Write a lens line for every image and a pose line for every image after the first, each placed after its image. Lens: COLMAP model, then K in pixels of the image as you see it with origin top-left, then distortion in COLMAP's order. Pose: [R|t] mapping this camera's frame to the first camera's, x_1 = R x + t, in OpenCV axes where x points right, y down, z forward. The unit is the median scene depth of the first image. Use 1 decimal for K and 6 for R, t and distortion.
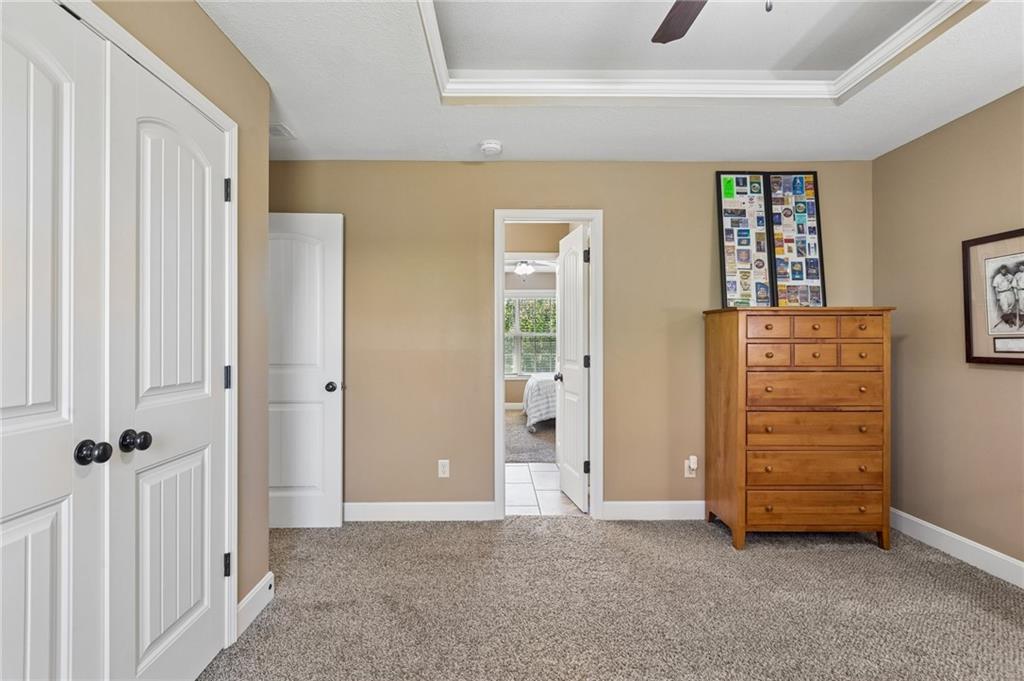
lens RADIAL K [[476.8, 0, 506.3], [0, 476.8, 341.4], [0, 0, 1]] dist [-0.000821, 0.000788]
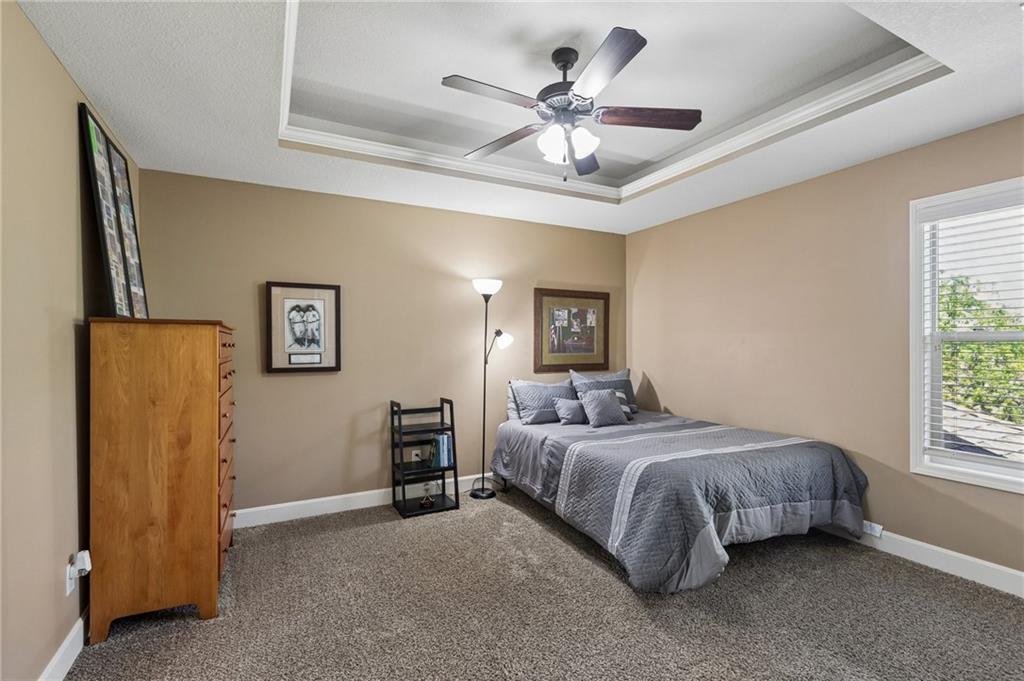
lens RADIAL K [[463.5, 0, 512.2], [0, 463.5, 338.1], [0, 0, 1]] dist [0.000725, 0.000158]
pose [[-0.438767, 0.004875, 0.898588, -0.531133], [-0.002356, 0.999976, -0.006576, -0.048942], [-0.898598, -0.005002, -0.438745, 1.022886]]
